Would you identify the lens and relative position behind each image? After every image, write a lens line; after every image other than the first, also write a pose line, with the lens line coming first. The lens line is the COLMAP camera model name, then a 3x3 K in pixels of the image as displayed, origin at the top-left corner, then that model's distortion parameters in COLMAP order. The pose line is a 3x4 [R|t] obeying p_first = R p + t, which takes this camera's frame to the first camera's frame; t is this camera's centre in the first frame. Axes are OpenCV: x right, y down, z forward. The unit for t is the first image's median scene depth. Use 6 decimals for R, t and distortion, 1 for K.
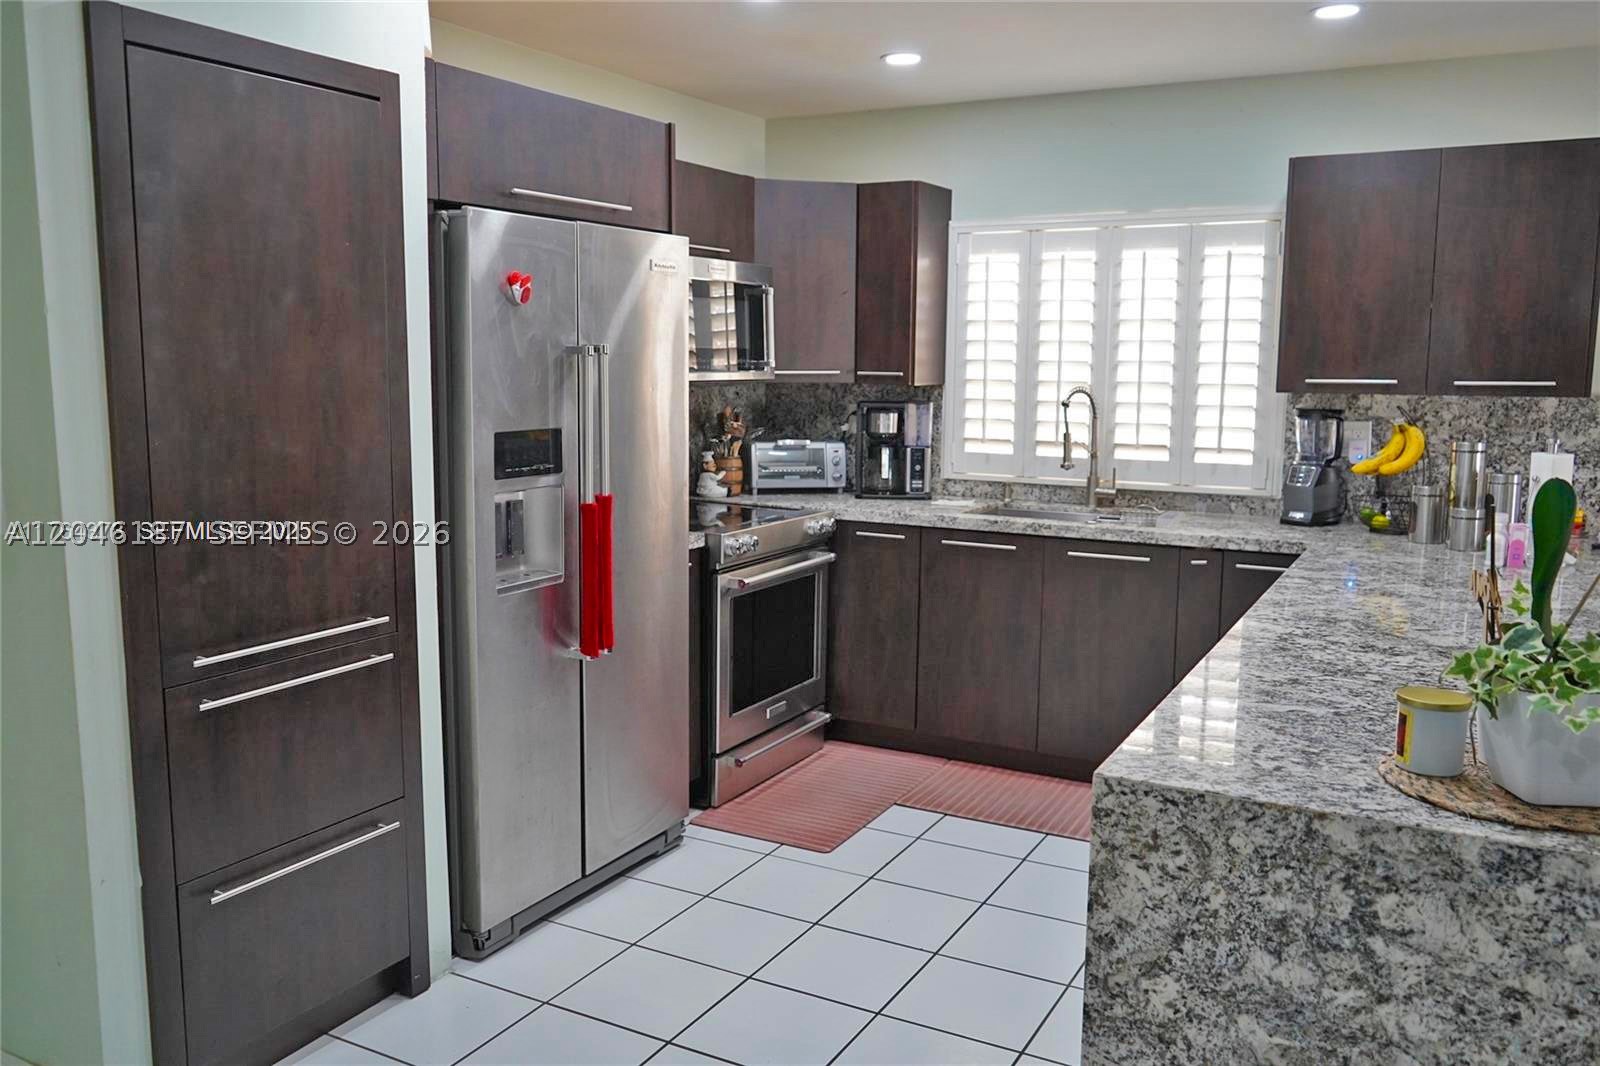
lens RADIAL K [[1271.1, 0, 792.5], [0, 1271.1, 527.9], [0, 0, 1]] dist [-0.018278, 0.016424]
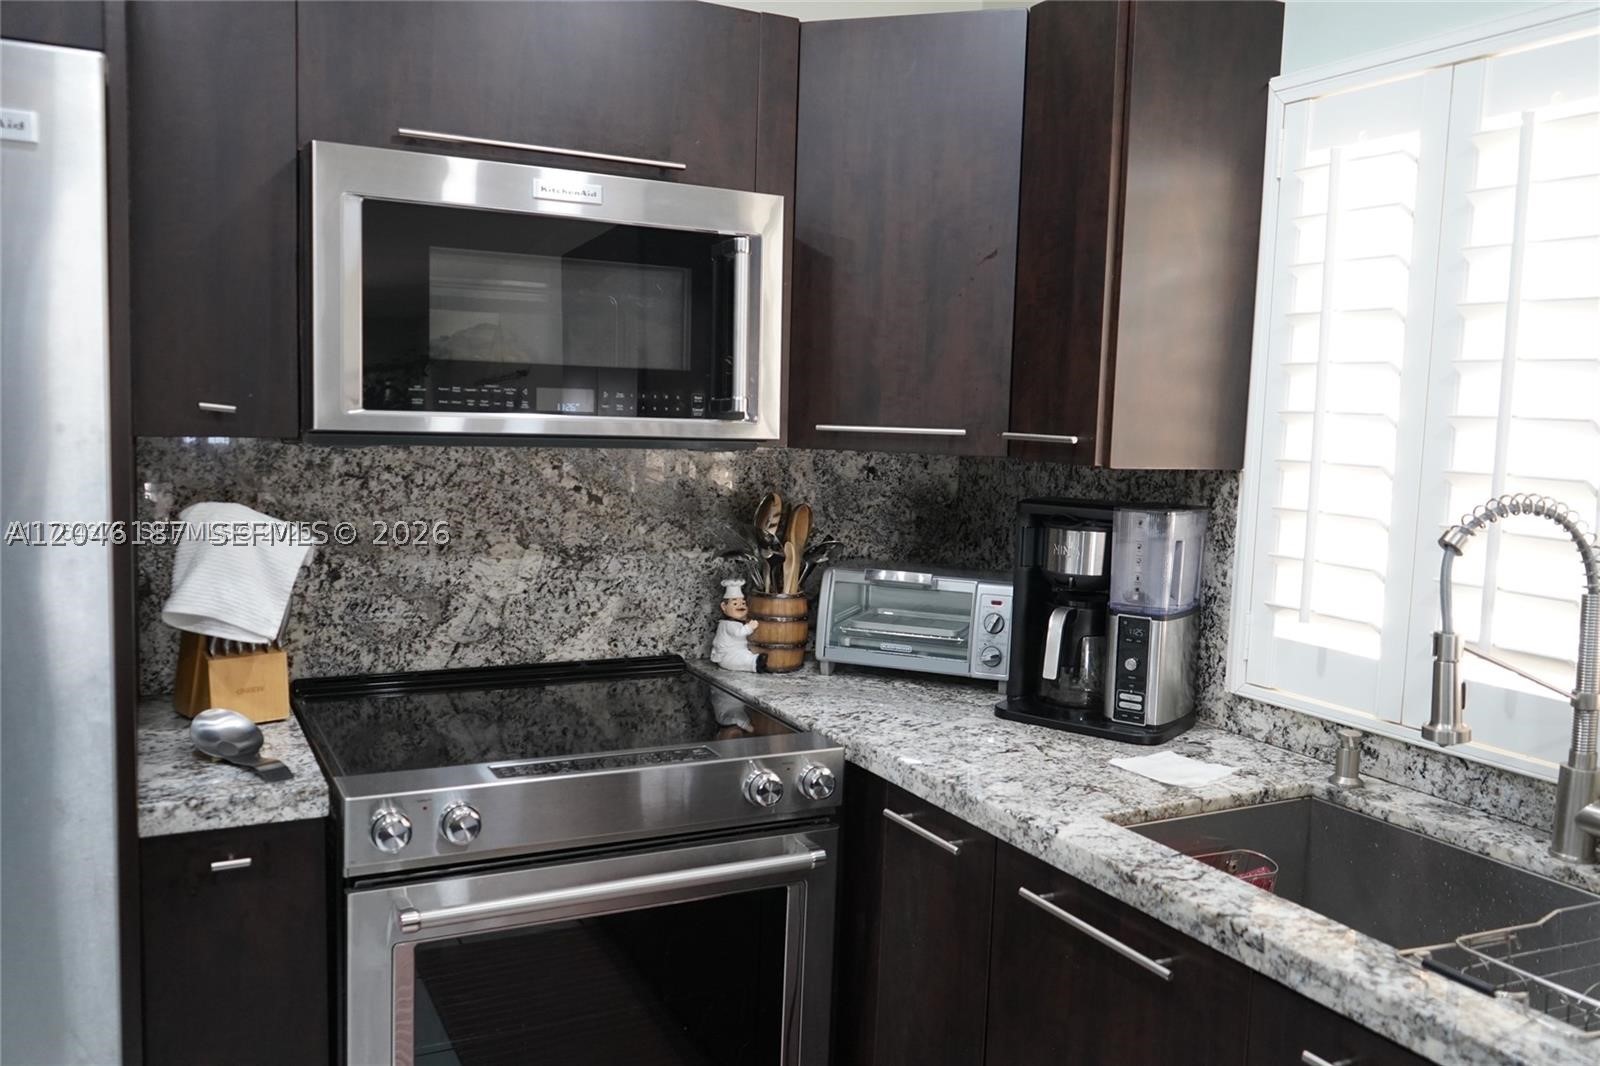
lens RADIAL K [[1271.1, 0, 799.0], [0, 1271.1, 529.5], [0, 0, 1]] dist [-0.018278, 0.016424]
pose [[0.833575, 0.071960, -0.547699, 0.233462], [-0.101037, 0.994615, -0.023096, -0.070733], [0.543088, 0.074590, 0.836356, 0.585696]]
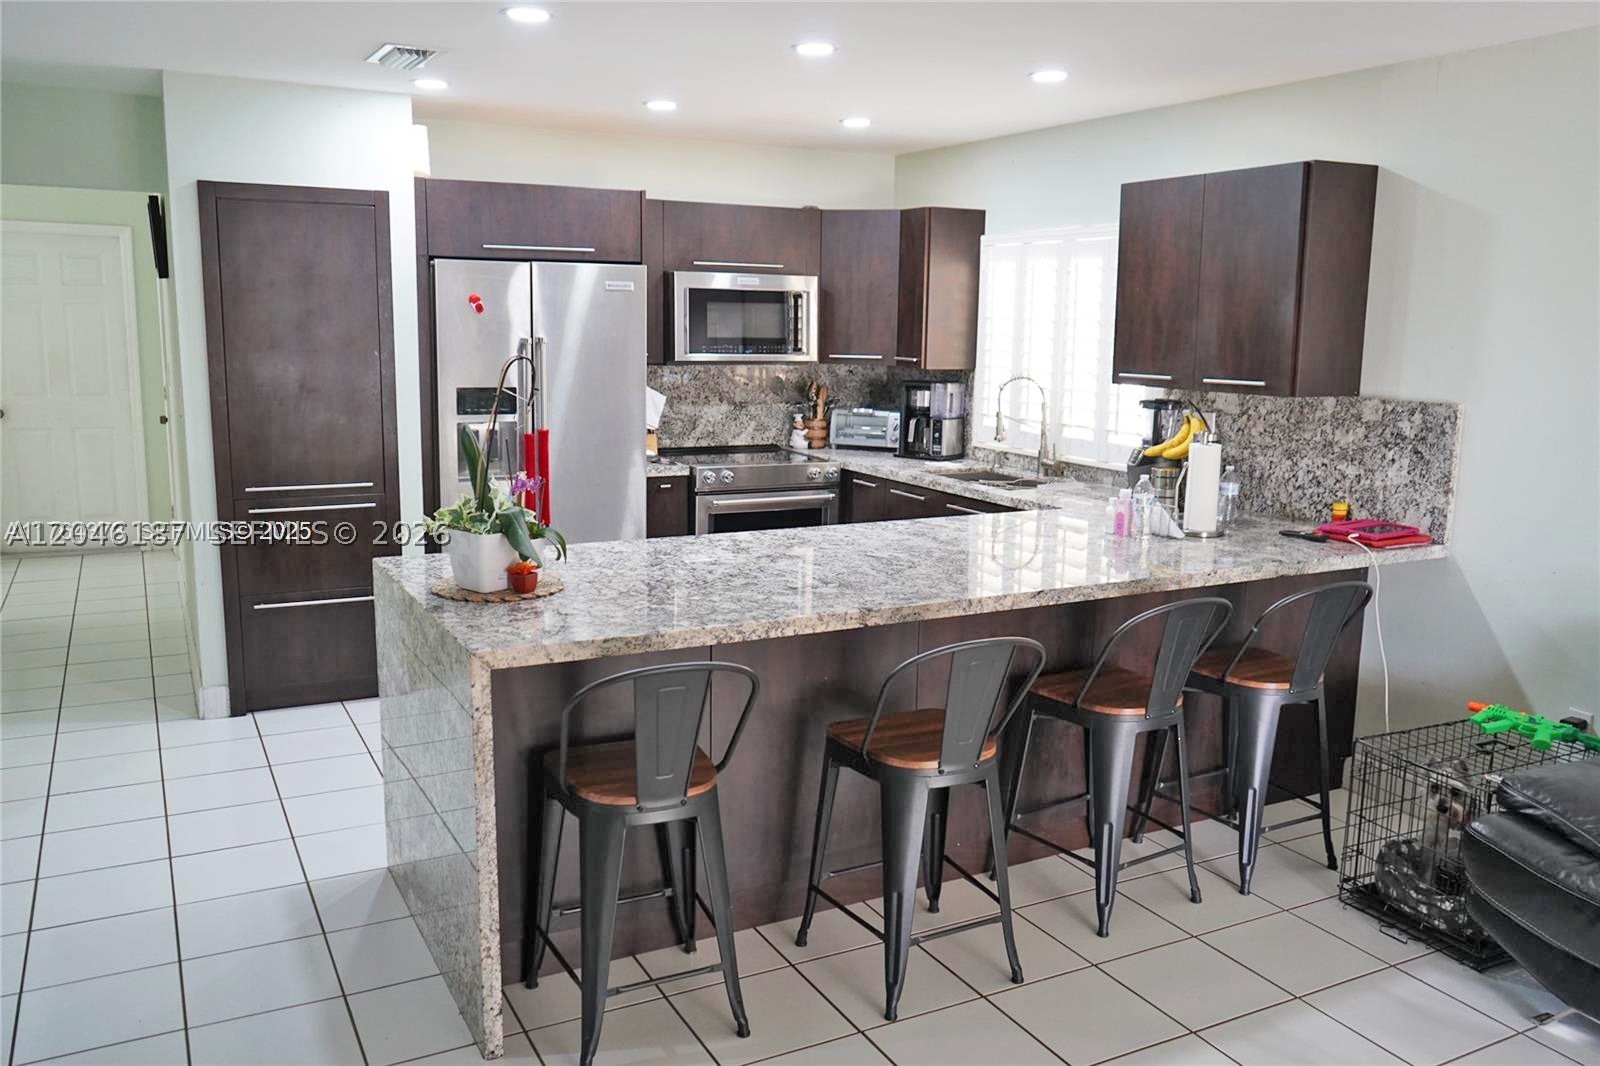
lens RADIAL K [[1271.1, 0, 804.8], [0, 1271.1, 535.3], [0, 0, 1]] dist [-0.018278, 0.016424]
pose [[0.835355, 0.100796, -0.540391, 0.675214], [-0.086135, 0.994903, 0.052422, -0.003833], [0.542921, 0.002756, 0.839779, -0.119728]]
